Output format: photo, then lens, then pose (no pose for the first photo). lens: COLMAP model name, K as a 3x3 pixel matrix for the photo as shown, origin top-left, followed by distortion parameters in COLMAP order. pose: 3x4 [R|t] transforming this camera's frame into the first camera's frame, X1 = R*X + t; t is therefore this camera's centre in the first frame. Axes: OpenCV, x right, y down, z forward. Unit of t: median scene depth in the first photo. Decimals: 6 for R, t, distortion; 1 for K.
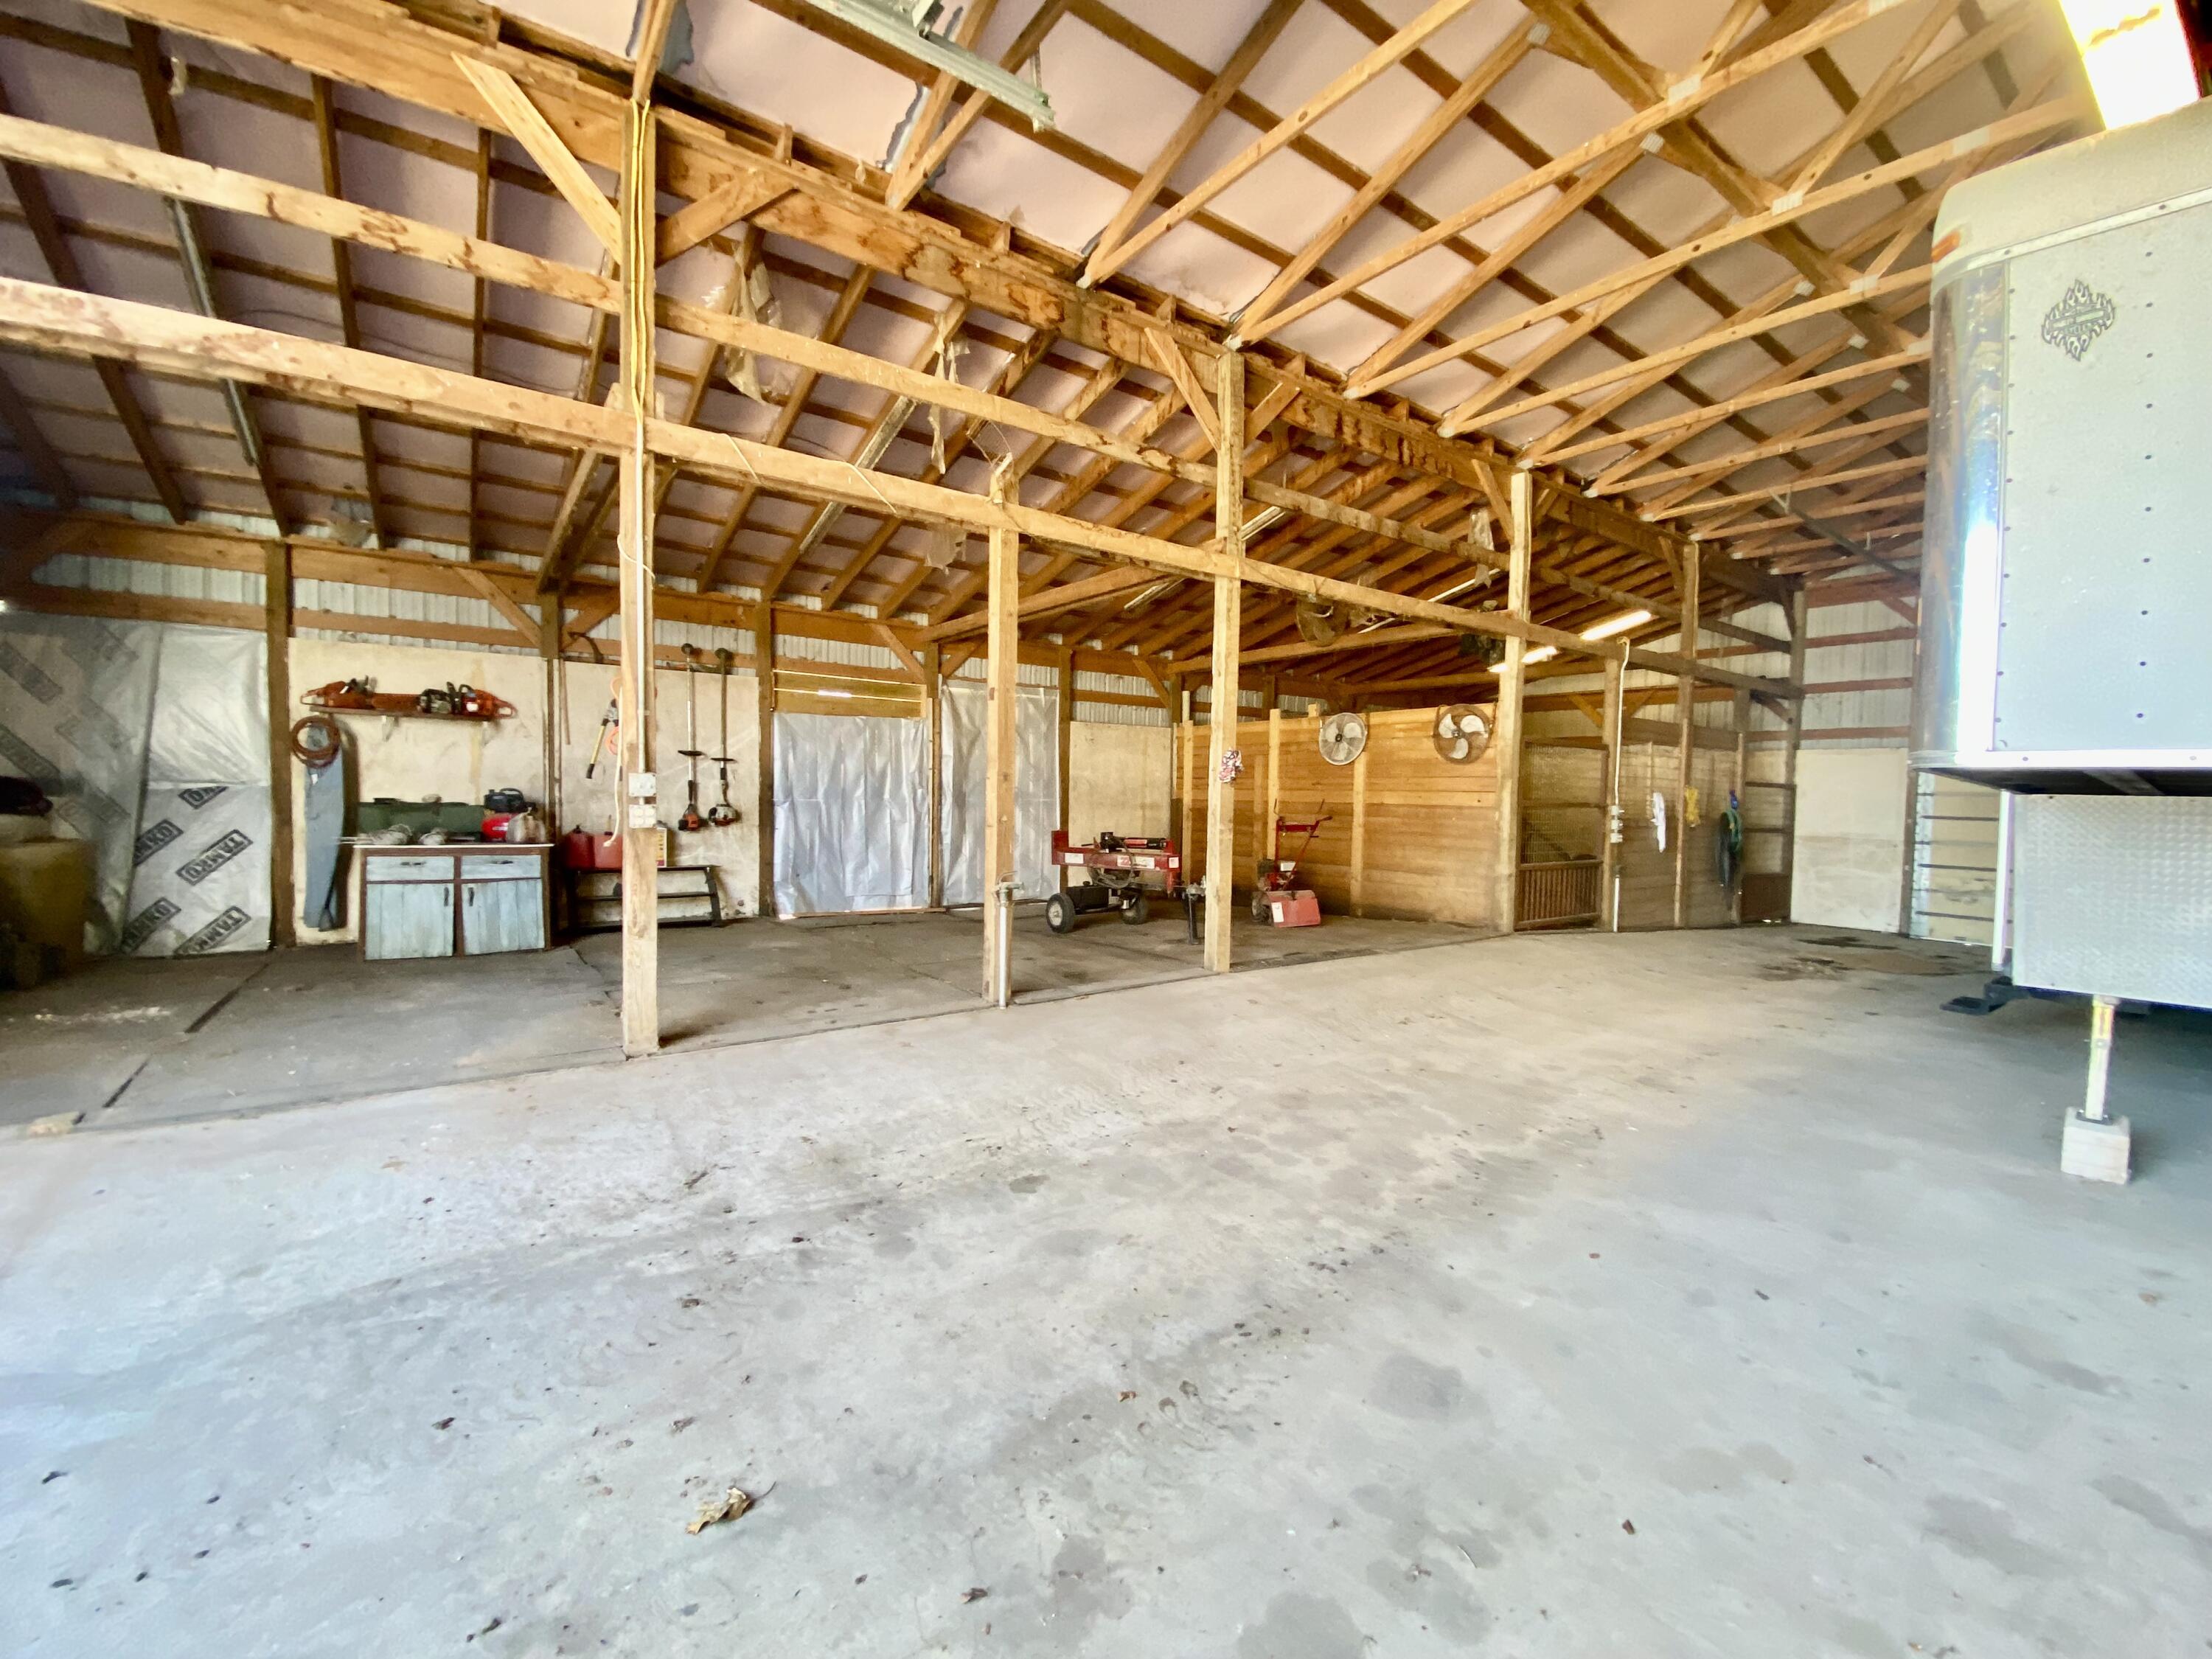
lens RADIAL K [[906.2, 0, 1121.9], [0, 906.2, 832.0], [0, 0, 1]] dist [-0.000706, -0.009409]
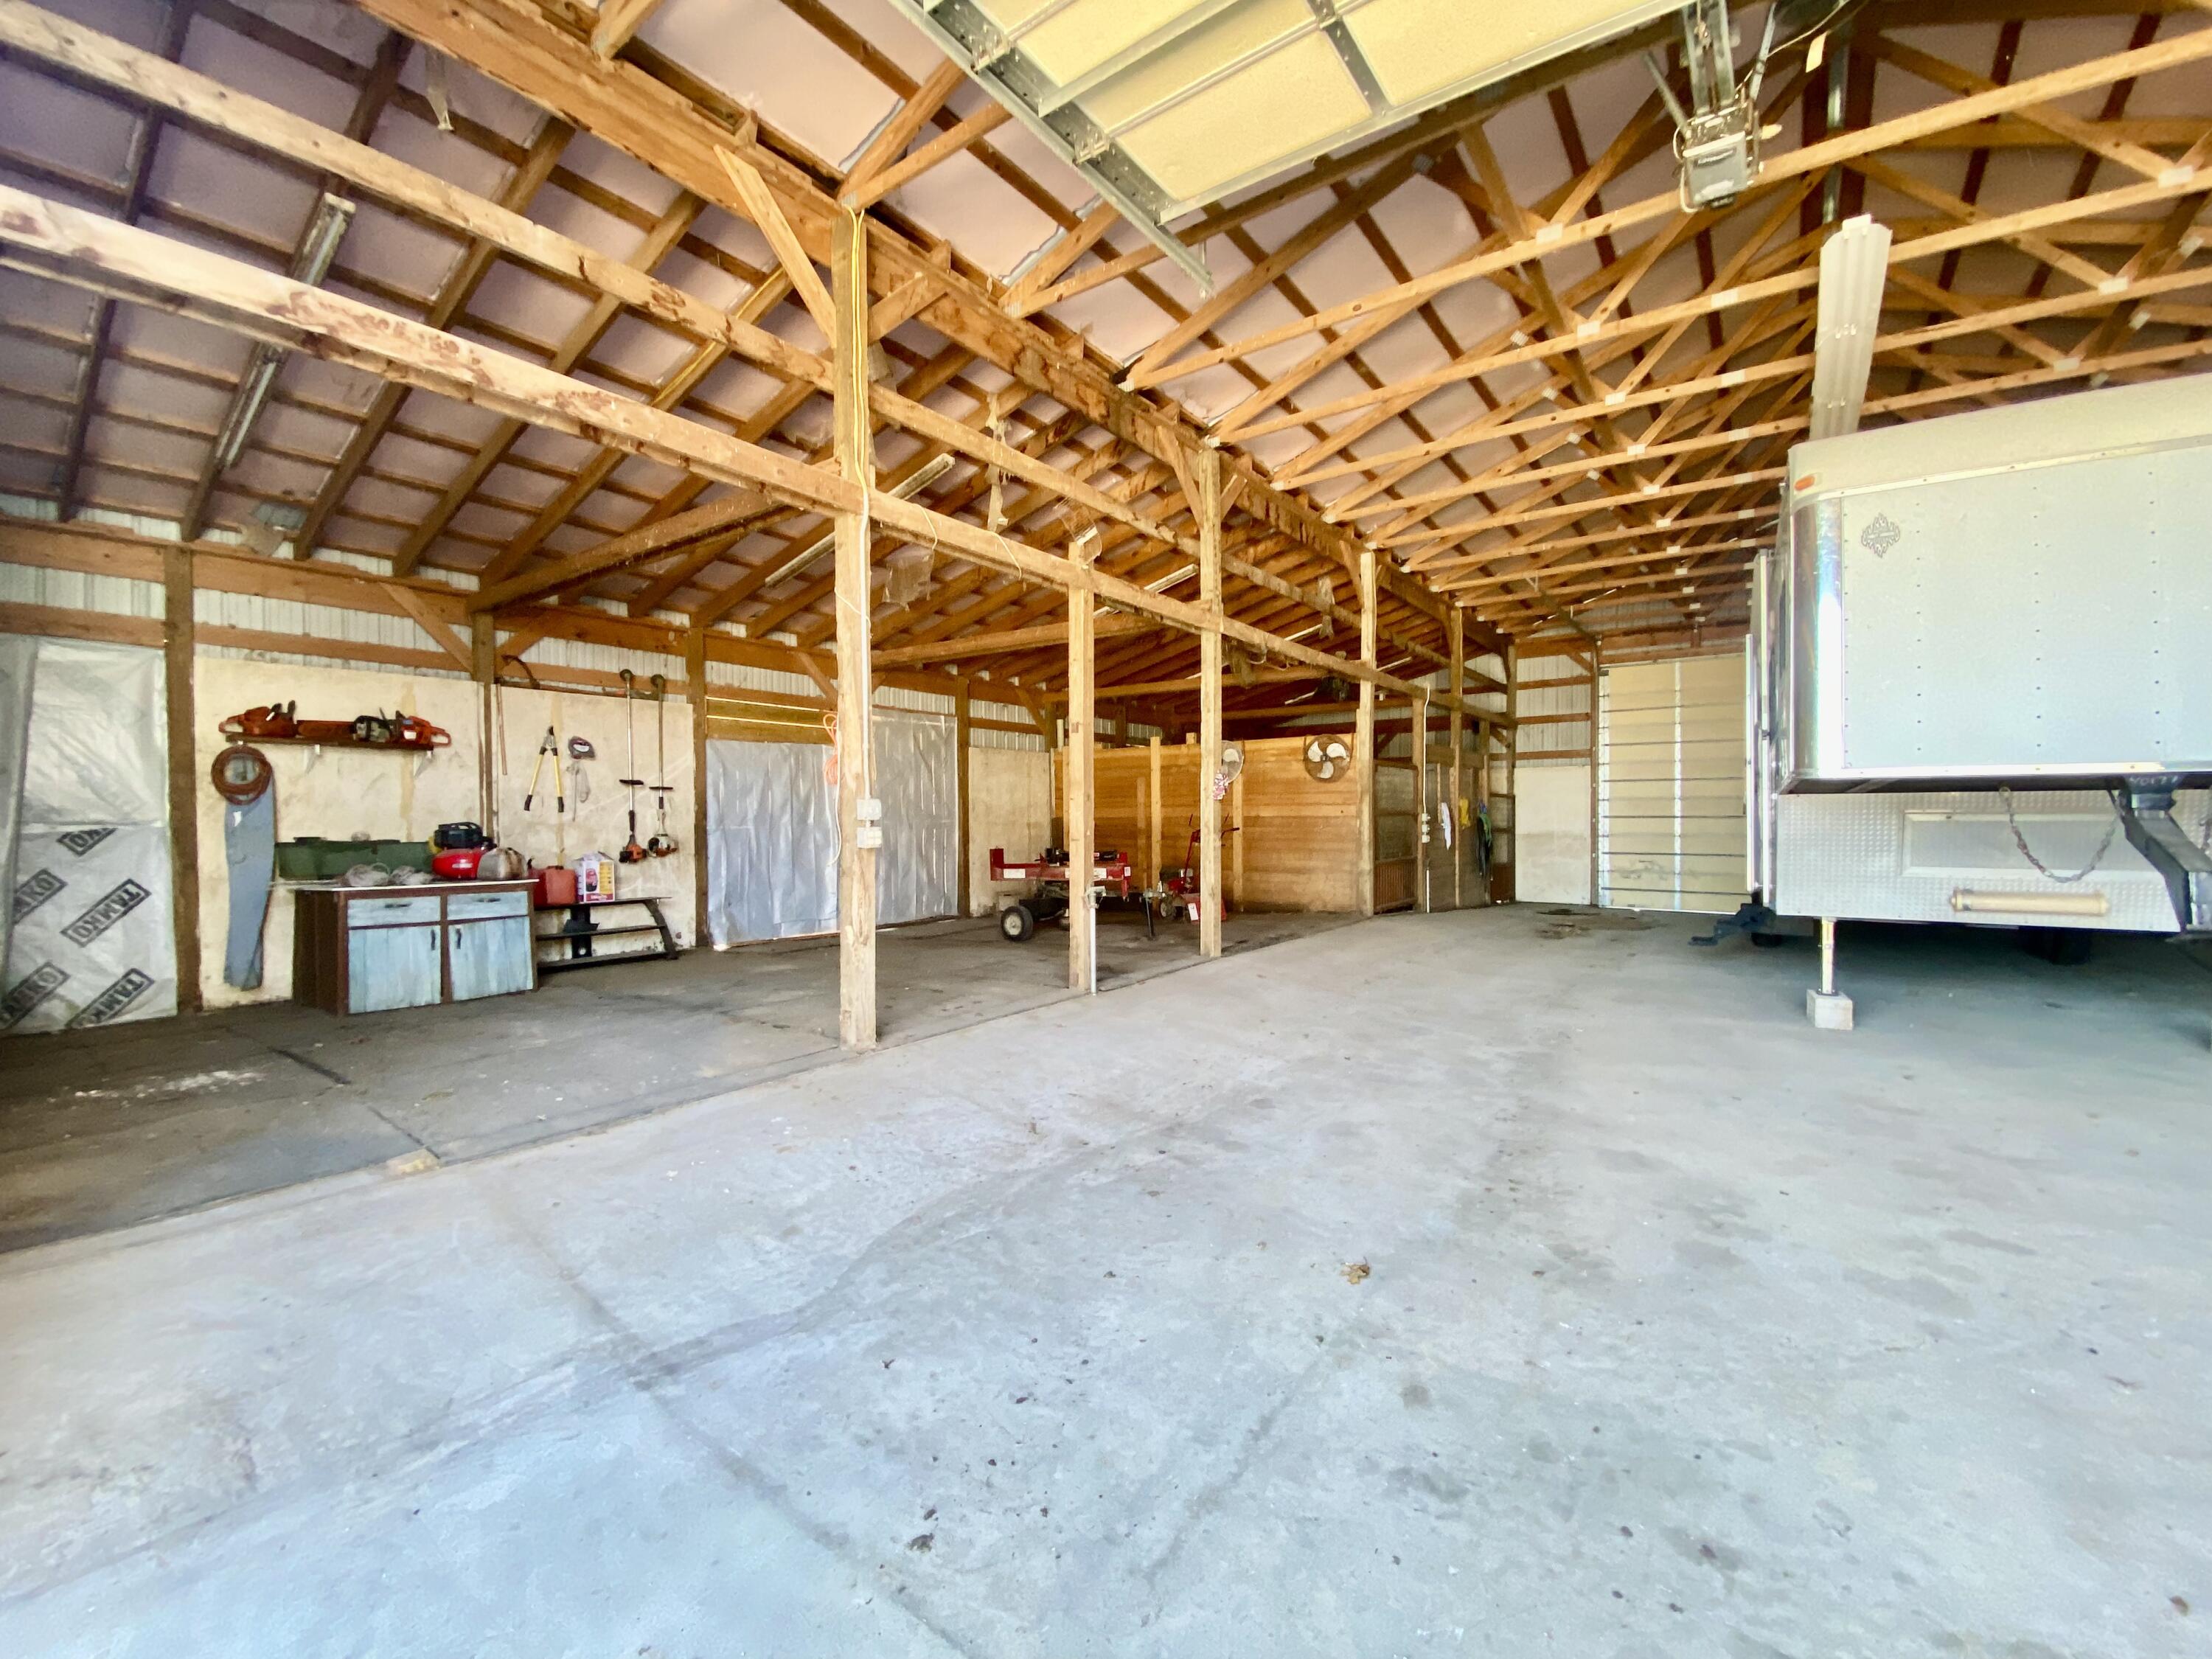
lens RADIAL K [[906.2, 0, 1111.2], [0, 906.2, 831.2], [0, 0, 1]] dist [-0.000706, -0.009409]
pose [[0.951550, -0.030692, 0.305959, -0.366766], [0.038754, 0.999042, -0.020308, 0.006258], [-0.305043, 0.031181, 0.951828, -0.101548]]
